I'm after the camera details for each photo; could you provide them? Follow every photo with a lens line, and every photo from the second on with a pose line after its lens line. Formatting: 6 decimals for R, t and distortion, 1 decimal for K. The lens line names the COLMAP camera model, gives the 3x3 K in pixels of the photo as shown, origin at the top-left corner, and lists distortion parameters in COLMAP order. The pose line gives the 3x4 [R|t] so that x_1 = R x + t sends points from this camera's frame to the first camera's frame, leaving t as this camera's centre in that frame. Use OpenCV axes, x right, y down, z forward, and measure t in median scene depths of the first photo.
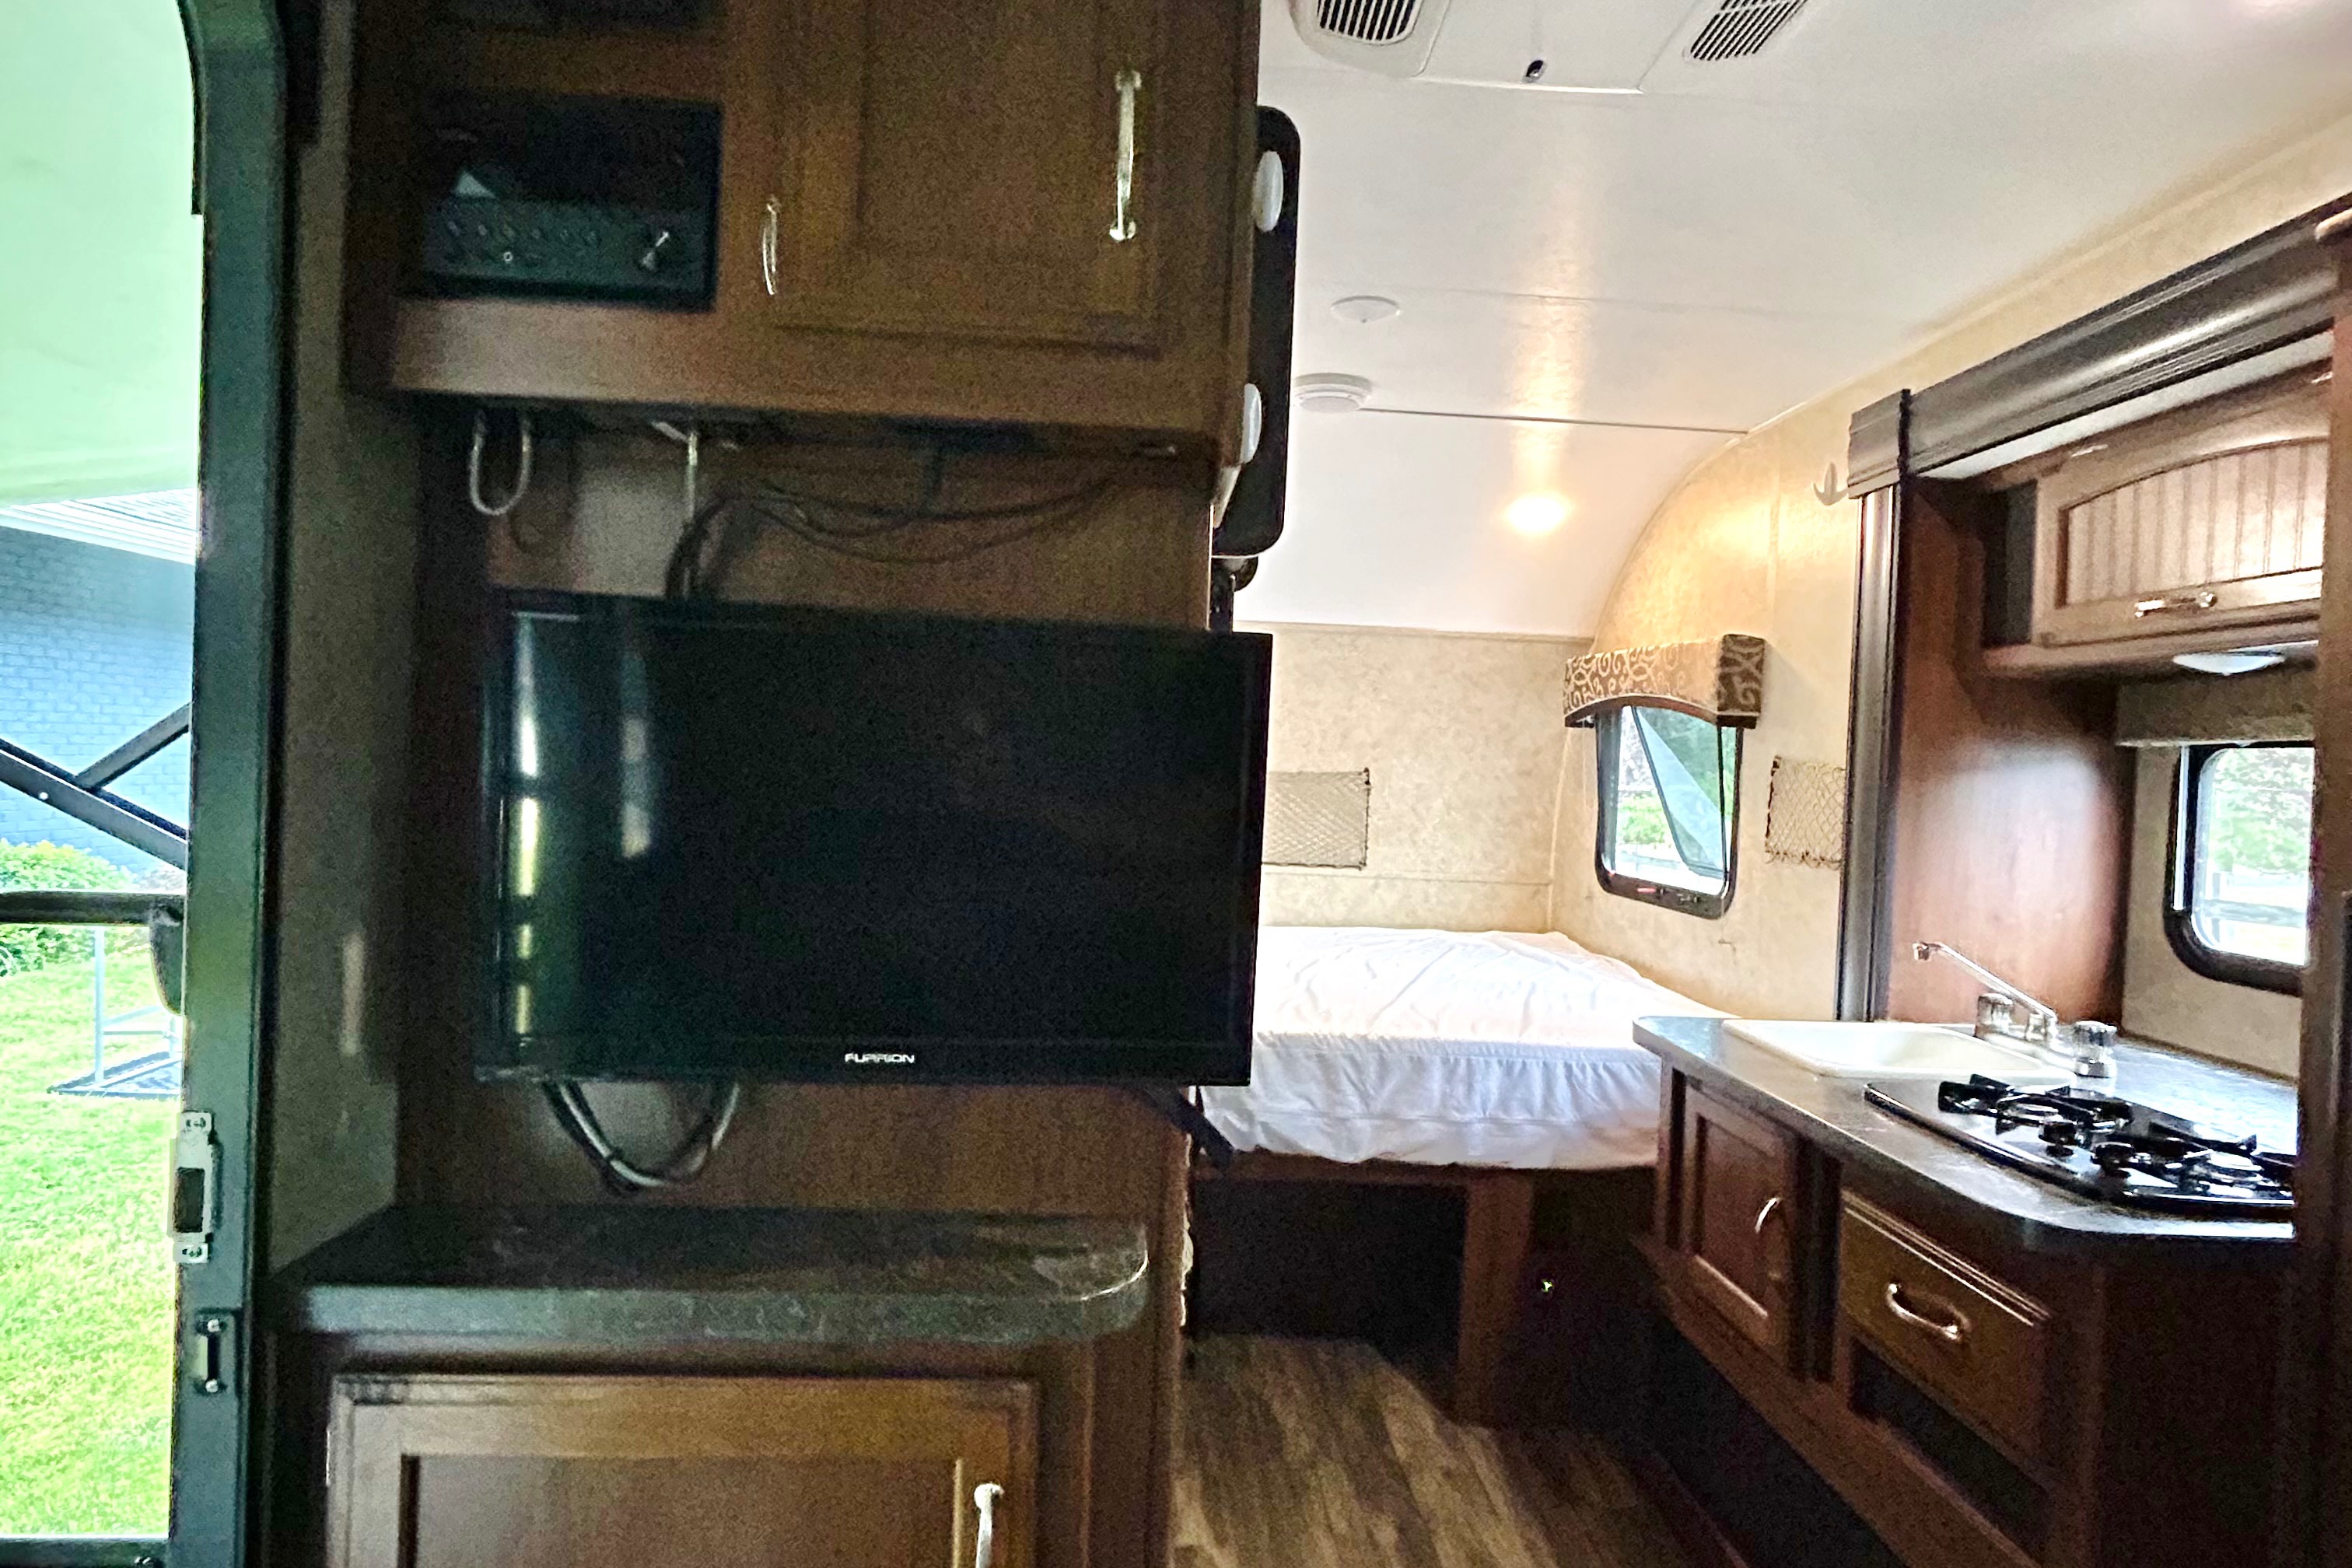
lens RADIAL K [[1258.5, 0, 1176.0], [0, 1258.5, 784.0], [0, 0, 1]] dist [0.000452, 0.000114]
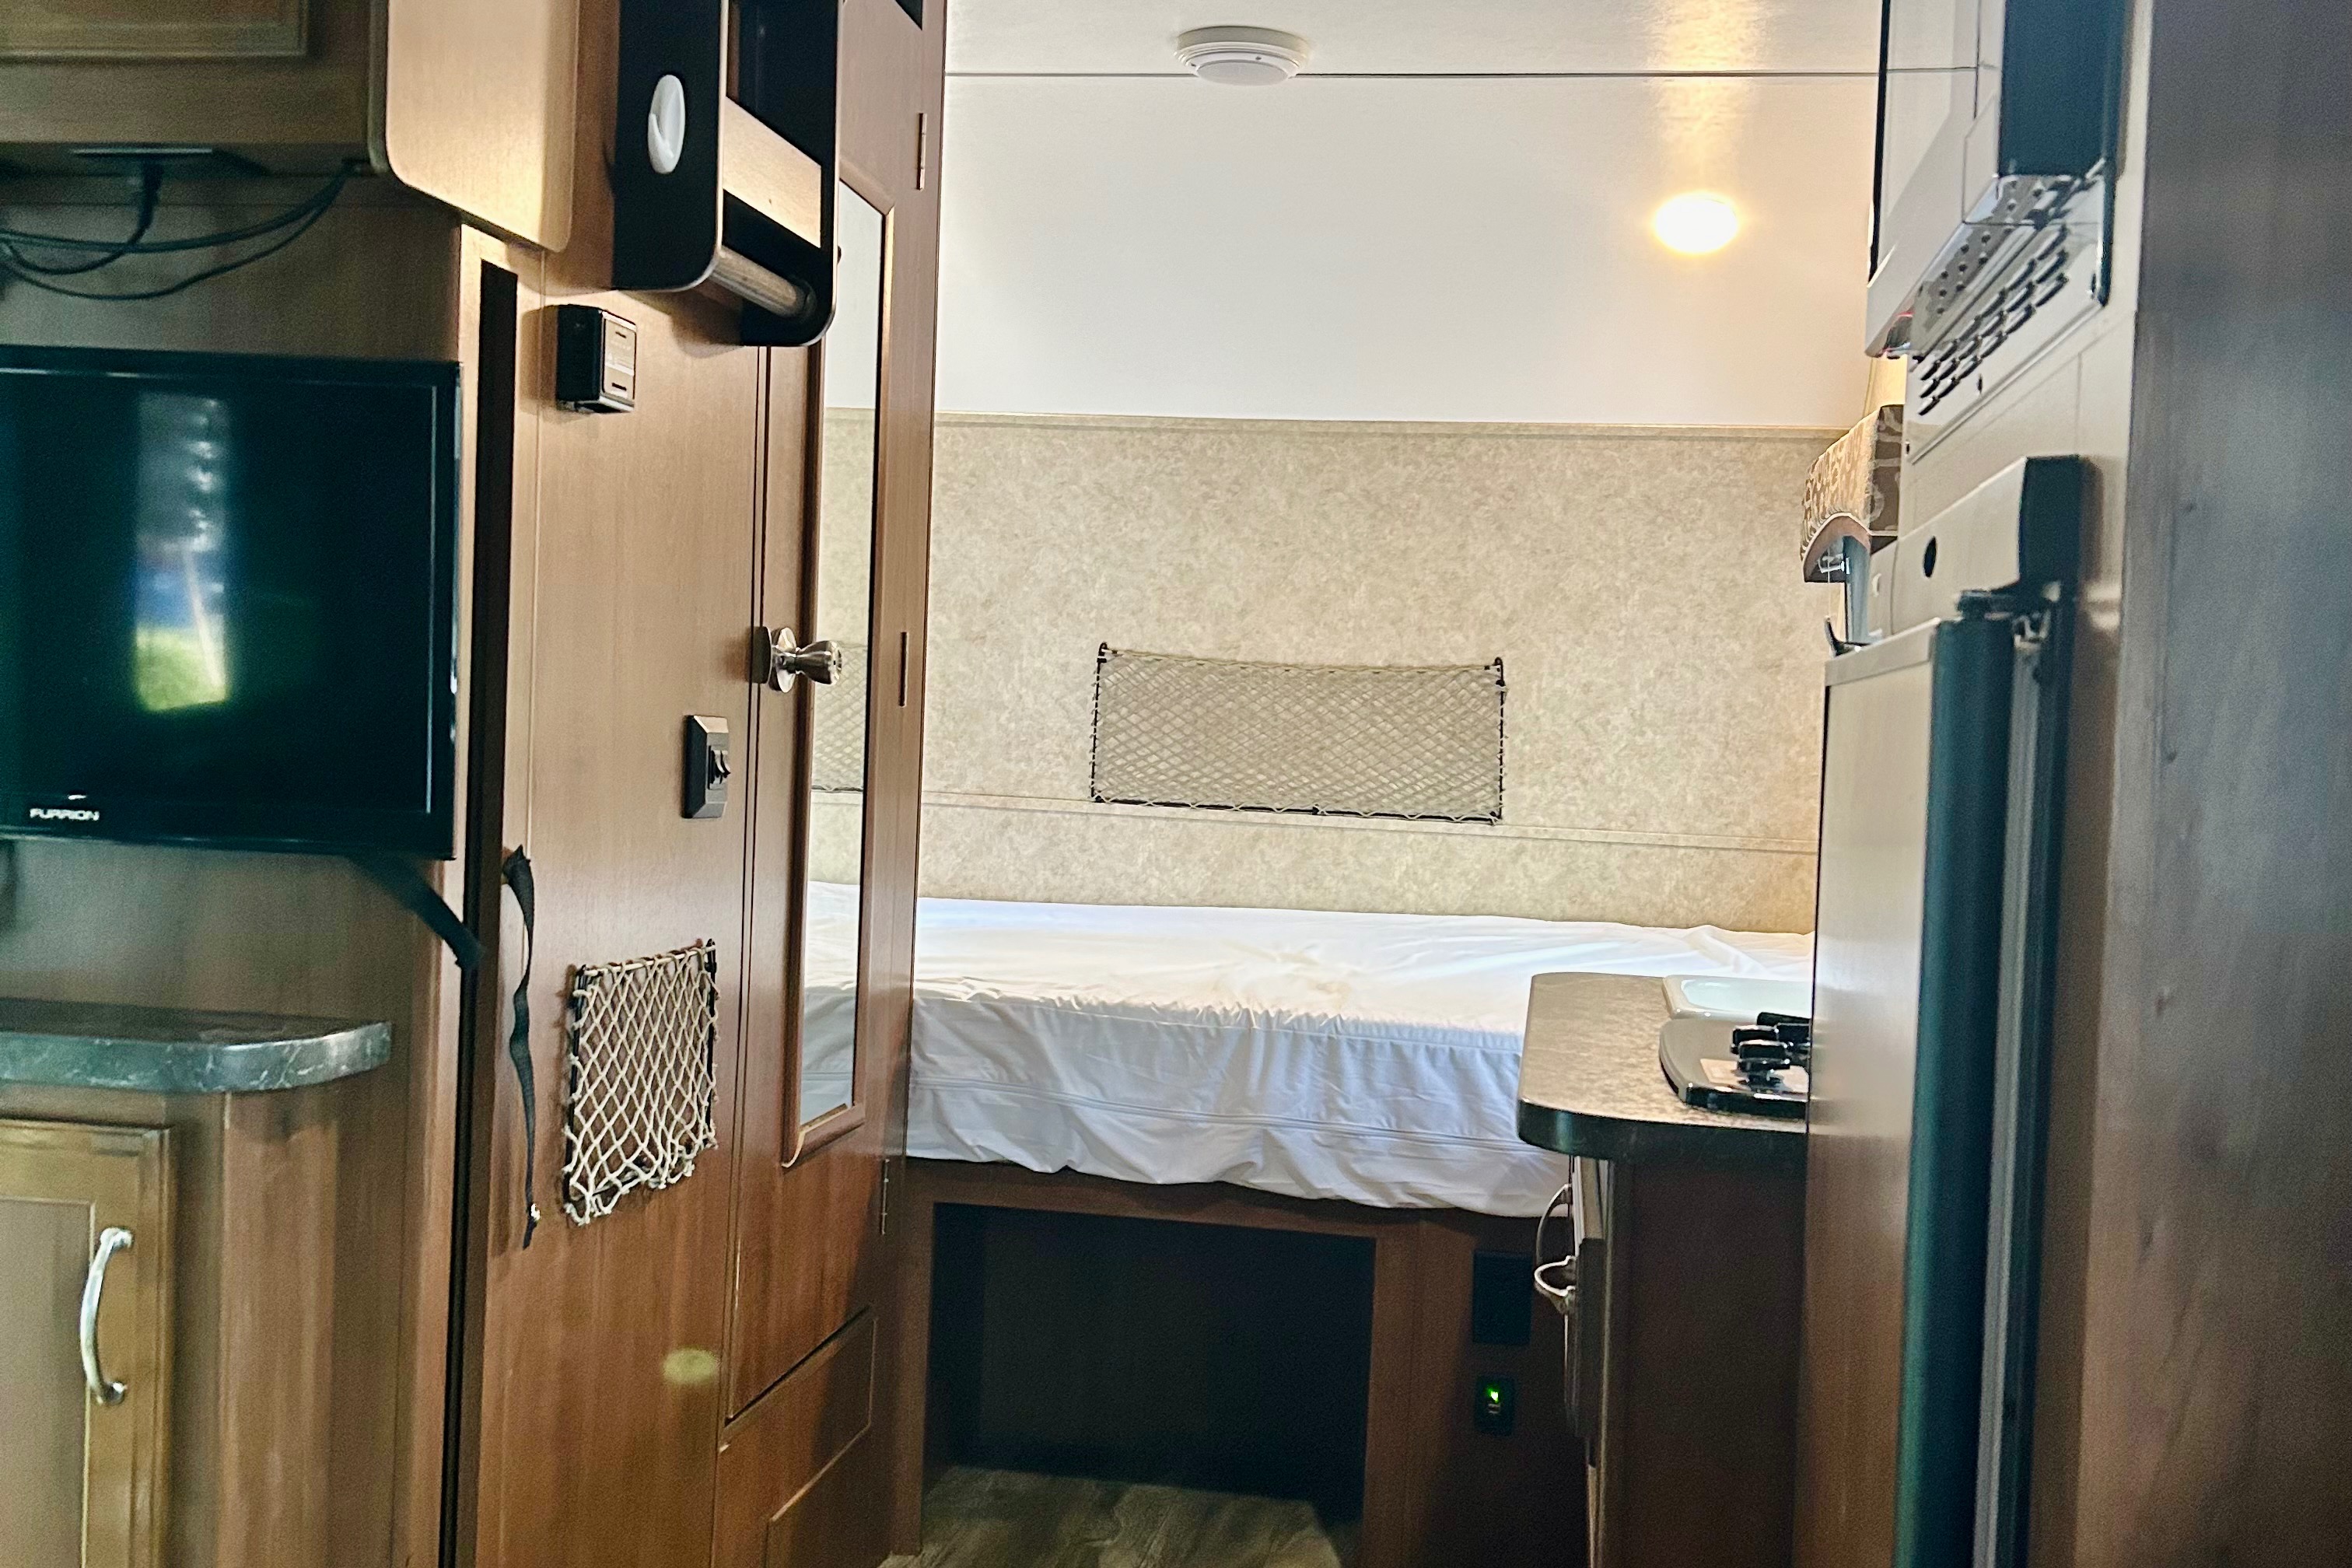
lens RADIAL K [[2315.6, 0, 1177.4], [0, 2315.6, 818.3], [0, 0, 1]] dist [0.108479, -0.330873]
pose [[0.975609, 0.007533, -0.219388, 0.248055], [-0.003946, 0.999851, 0.016783, 0.047053], [0.219482, -0.015508, 0.975493, -0.139614]]
